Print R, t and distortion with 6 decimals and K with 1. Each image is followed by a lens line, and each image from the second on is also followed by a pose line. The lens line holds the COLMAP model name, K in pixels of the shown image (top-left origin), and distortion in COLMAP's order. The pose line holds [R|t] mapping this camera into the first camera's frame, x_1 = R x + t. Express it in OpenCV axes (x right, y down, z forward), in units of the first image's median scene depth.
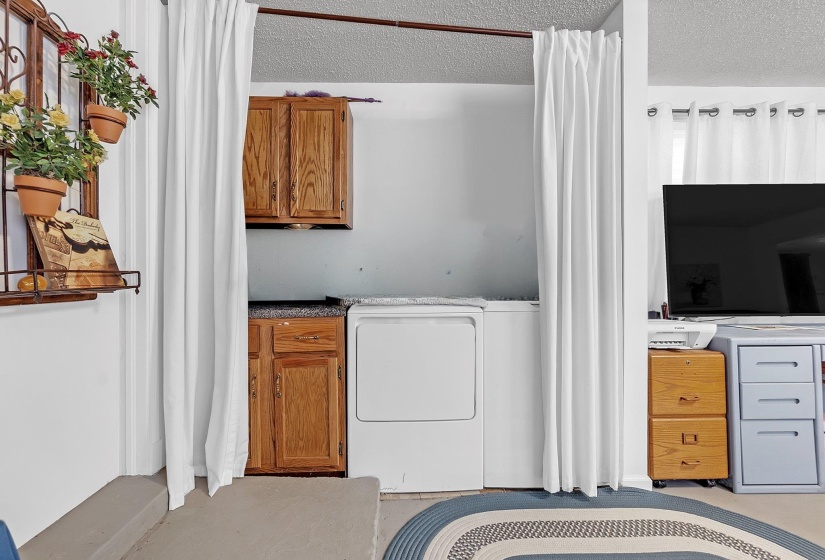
lens RADIAL K [[367.4, 0, 409.9], [0, 367.4, 278.2], [0, 0, 1]] dist [0.000115, 0.000426]
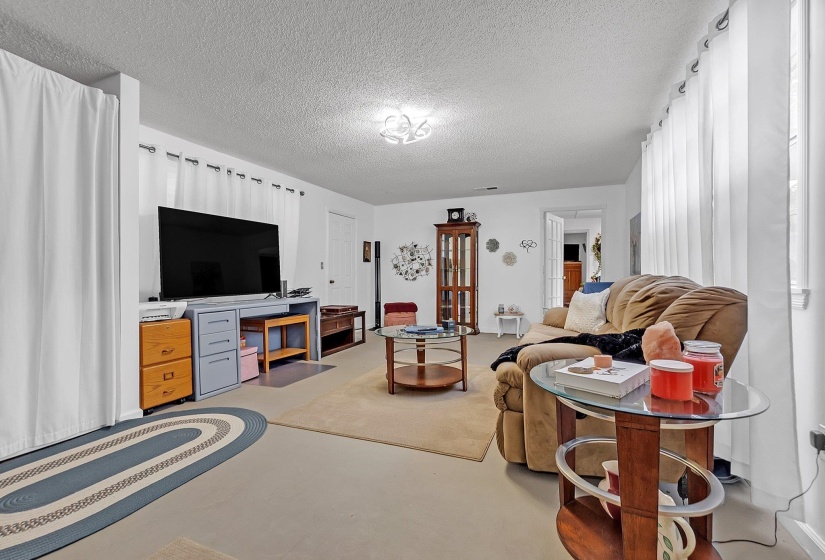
lens RADIAL K [[367.4, 0, 409.9], [0, 367.4, 278.2], [0, 0, 1]] dist [0.000115, 0.000426]
pose [[0.423068, -0.004847, 0.906085, -0.217284], [-0.007152, 0.999937, 0.008689, 0.000356], [-0.906070, -0.010156, 0.423007, -0.582877]]
